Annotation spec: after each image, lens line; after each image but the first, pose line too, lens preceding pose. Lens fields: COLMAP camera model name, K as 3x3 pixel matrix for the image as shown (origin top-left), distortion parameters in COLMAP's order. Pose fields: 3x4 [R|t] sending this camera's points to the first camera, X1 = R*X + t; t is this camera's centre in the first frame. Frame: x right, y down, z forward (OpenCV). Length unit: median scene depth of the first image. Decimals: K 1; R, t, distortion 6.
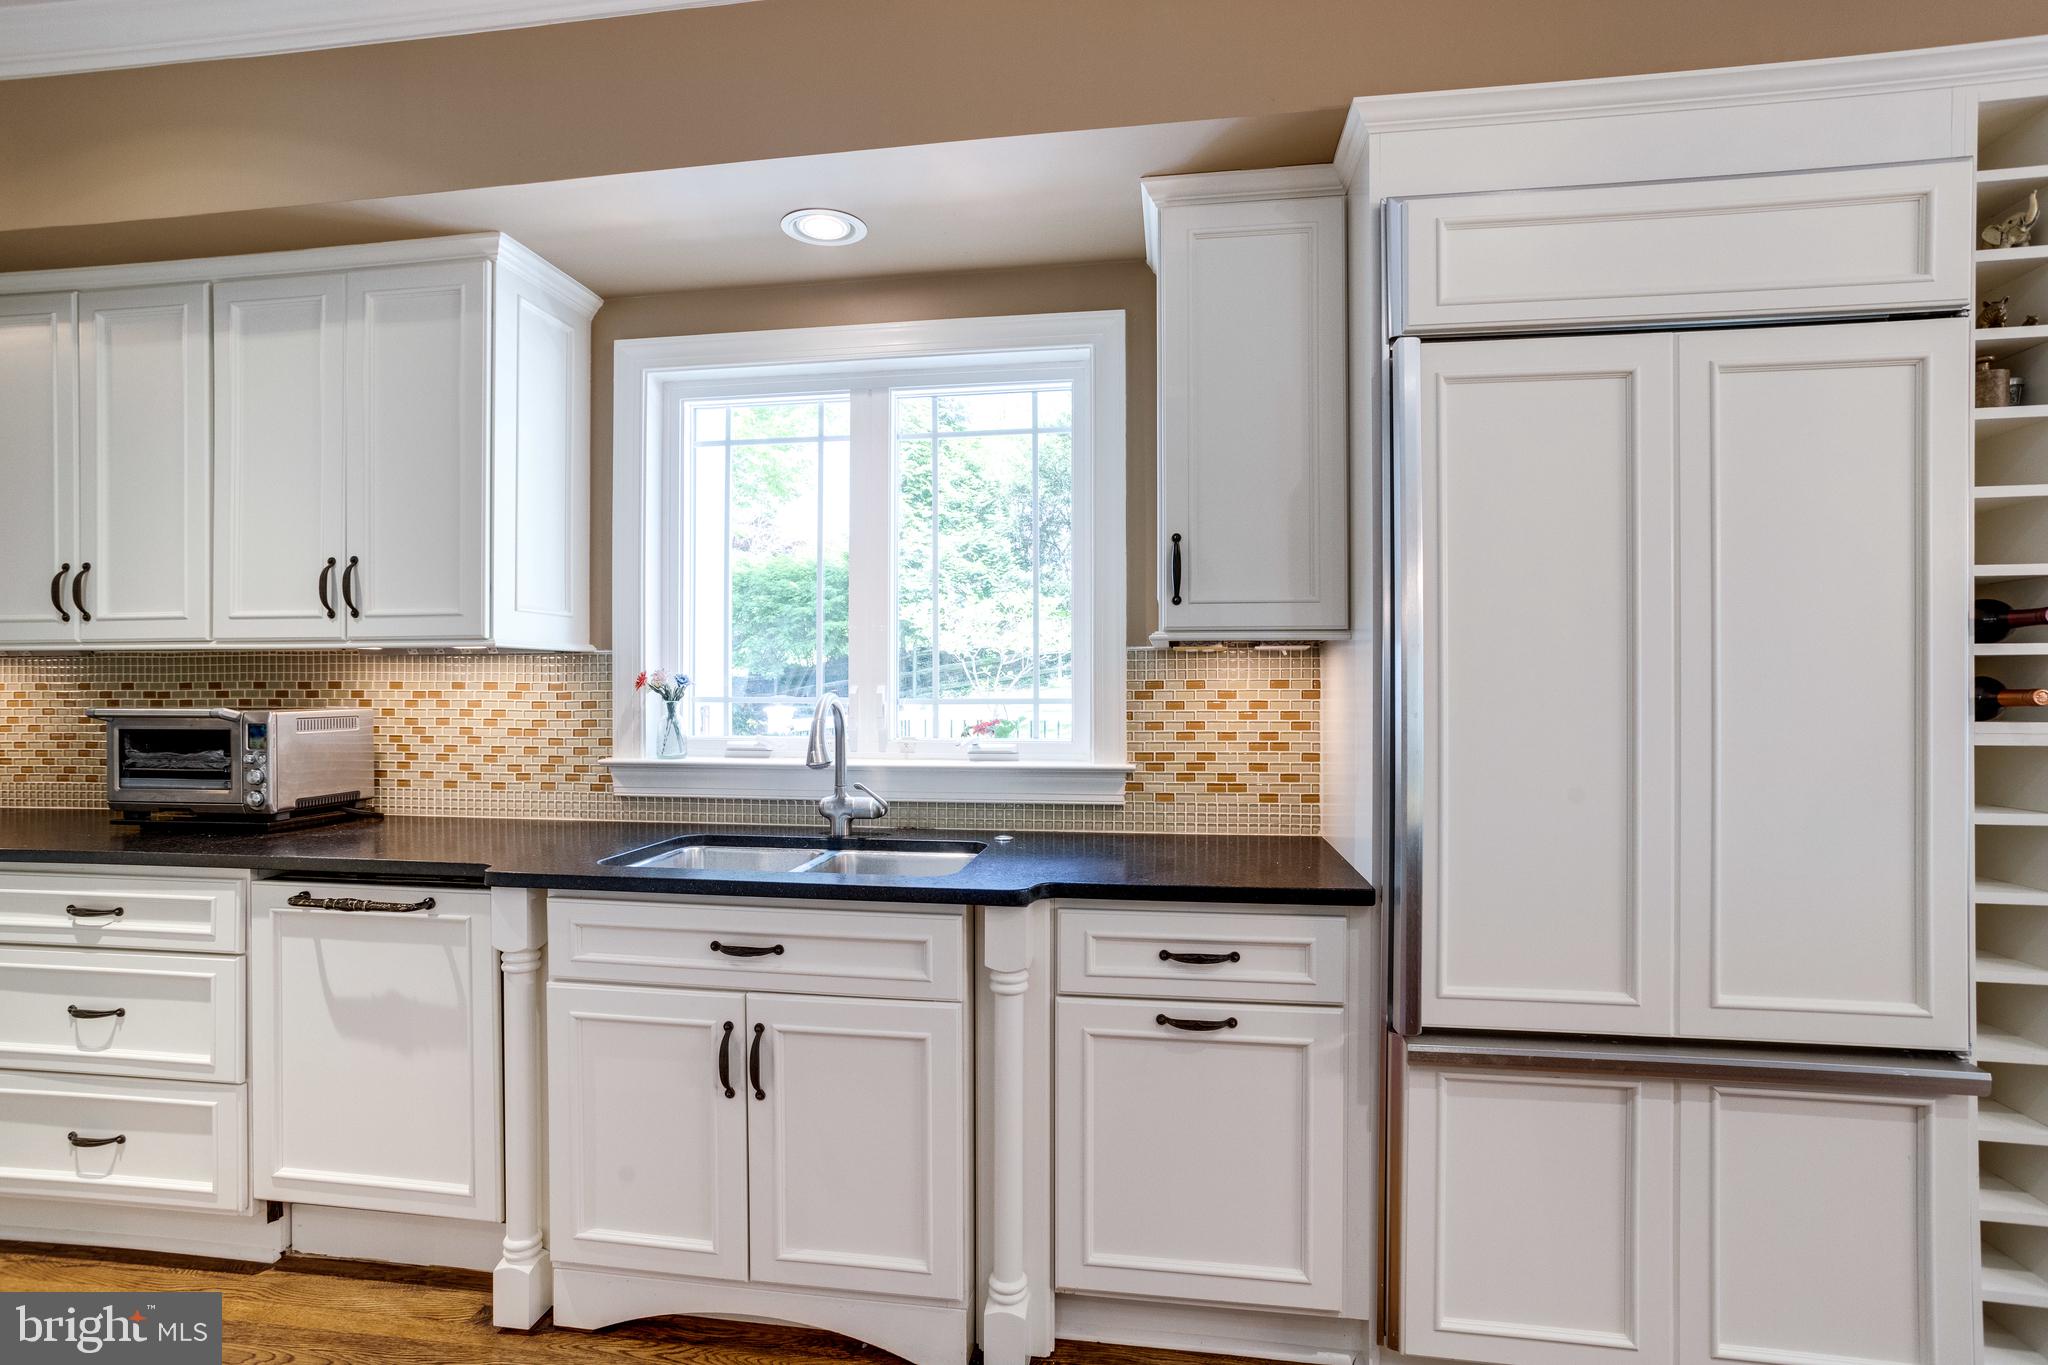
lens RADIAL K [[993.1, 0, 1003.5], [0, 993.1, 690.2], [0, 0, 1]] dist [-0.023873, 0.004754]
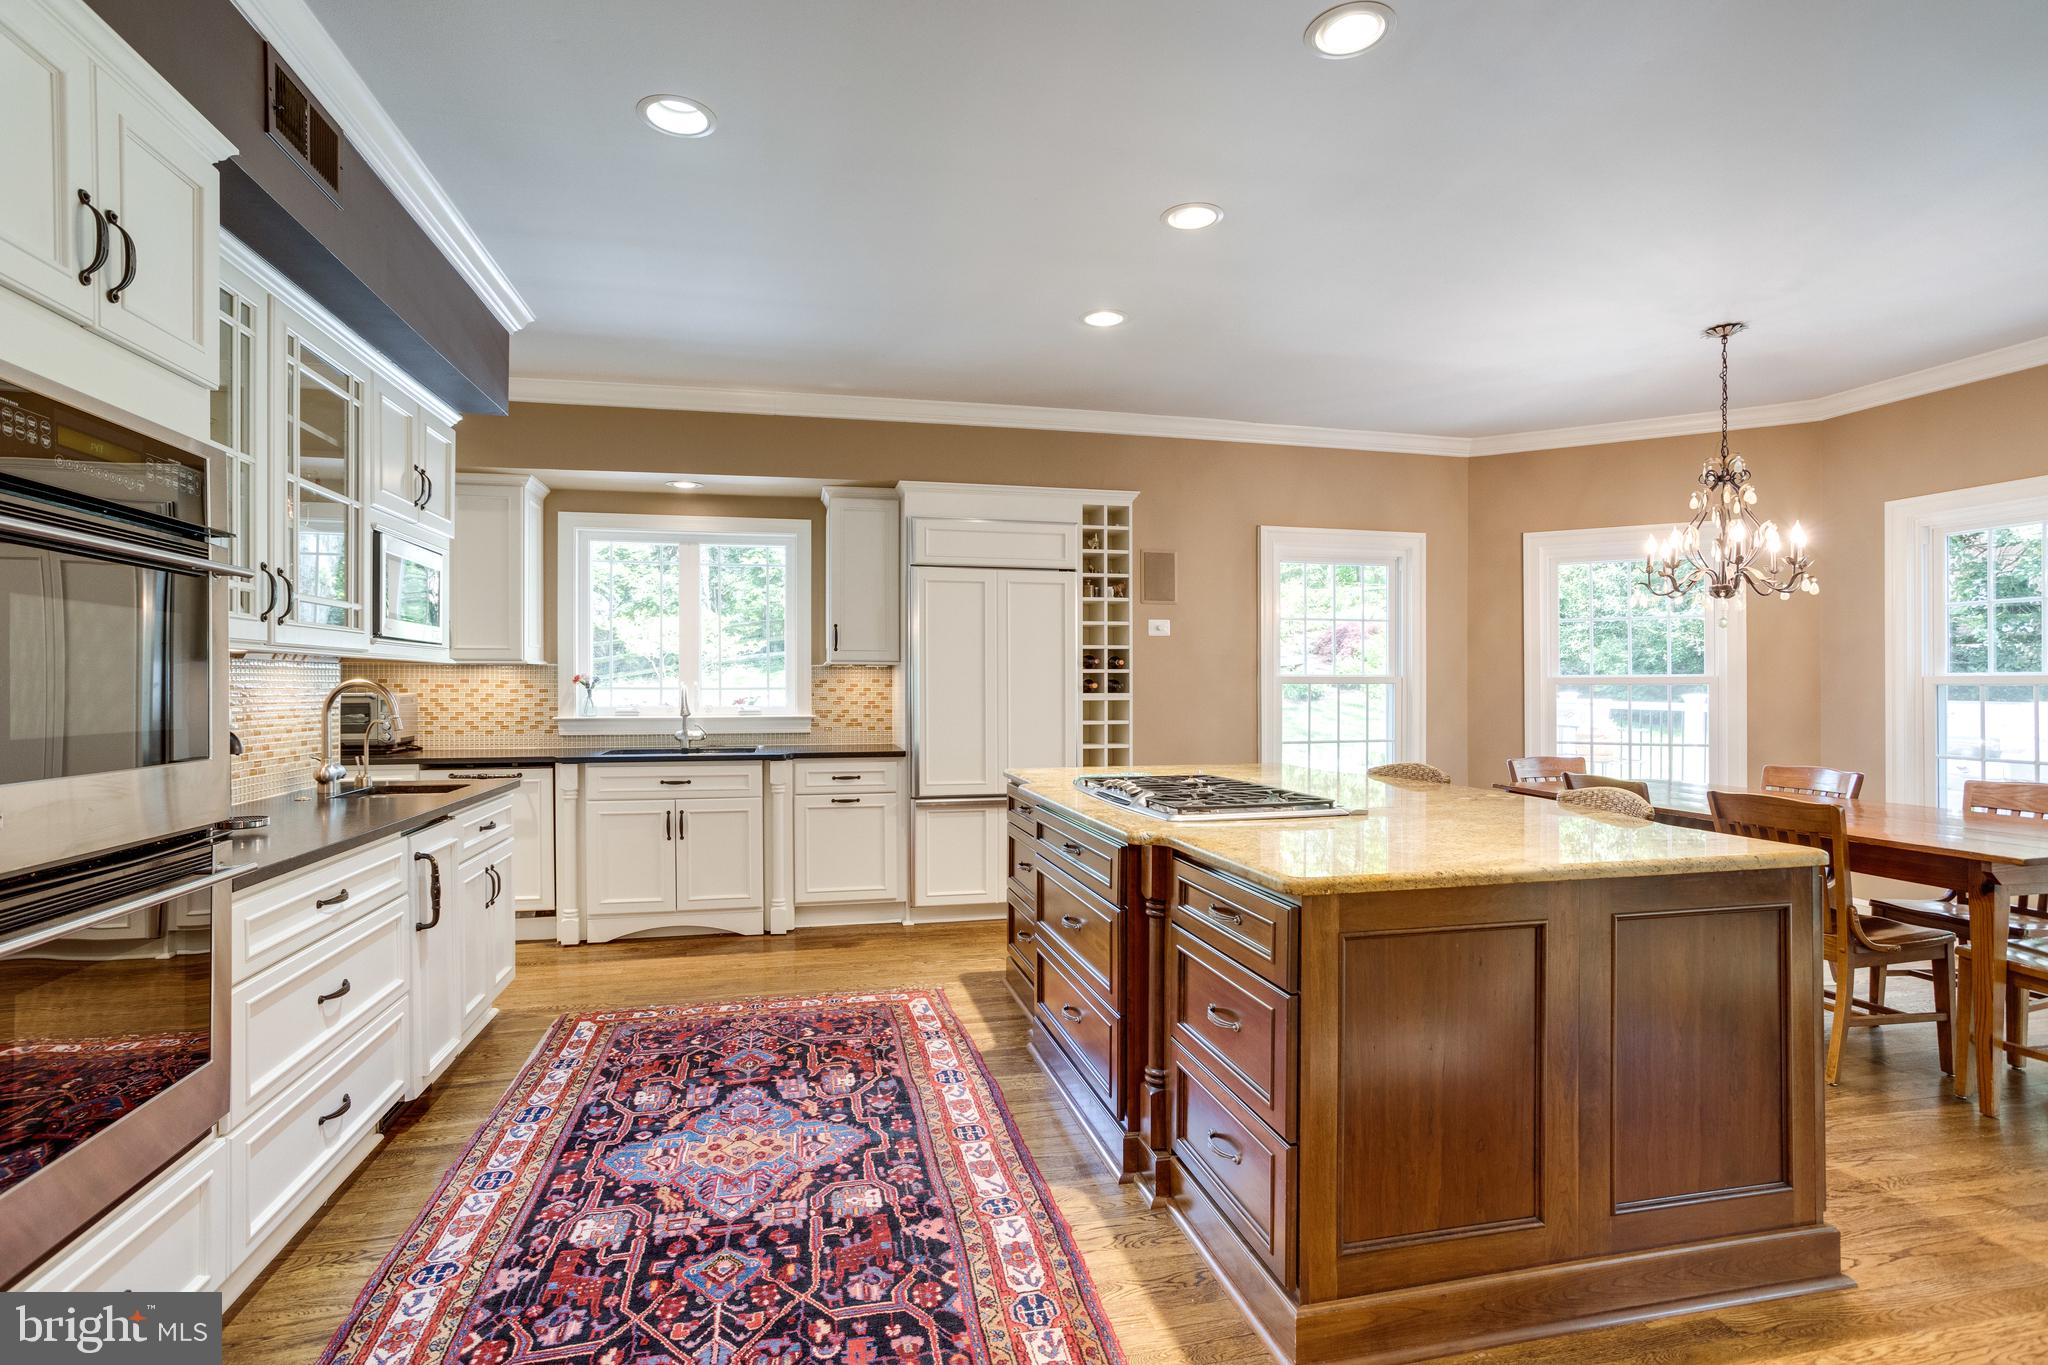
lens RADIAL K [[993.1, 0, 1017.1], [0, 993.1, 685.6], [0, 0, 1]] dist [-0.023873, 0.004754]
pose [[0.922708, -0.000878, 0.385499, -0.338700], [-0.000046, 0.999997, 0.002387, -0.000991], [-0.385500, -0.002220, 0.922705, -1.376343]]
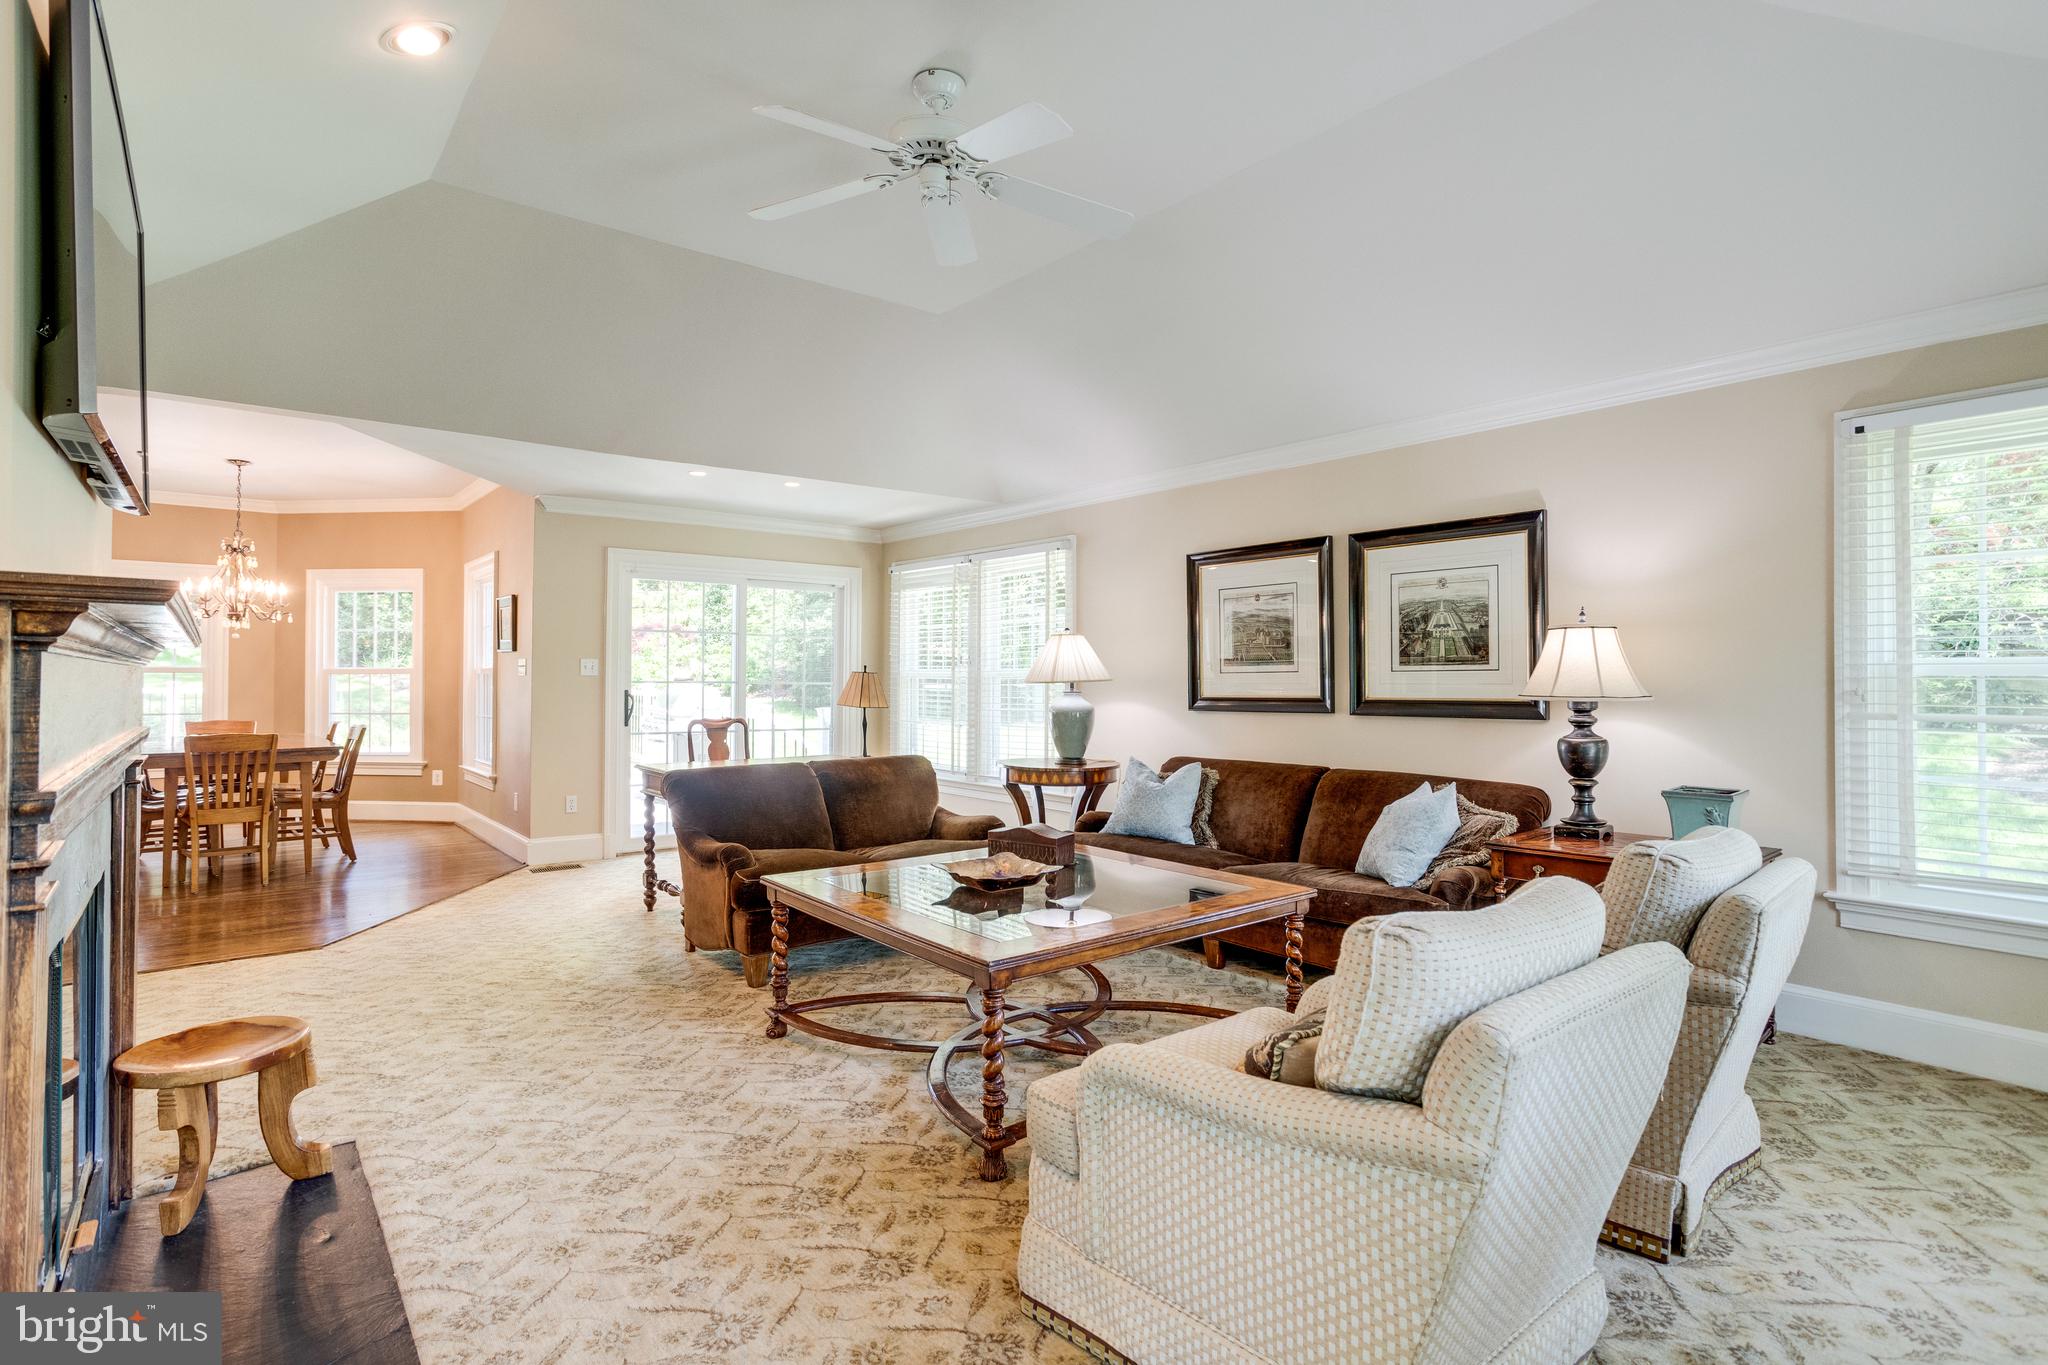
lens RADIAL K [[993.1, 0, 1027.5], [0, 993.1, 674.5], [0, 0, 1]] dist [-0.023873, 0.004754]
pose [[0.664815, 0.009798, 0.746944, 0.857237], [-0.004643, 0.999949, -0.008984, 0.022330], [-0.746993, 0.002505, 0.664827, -3.914033]]
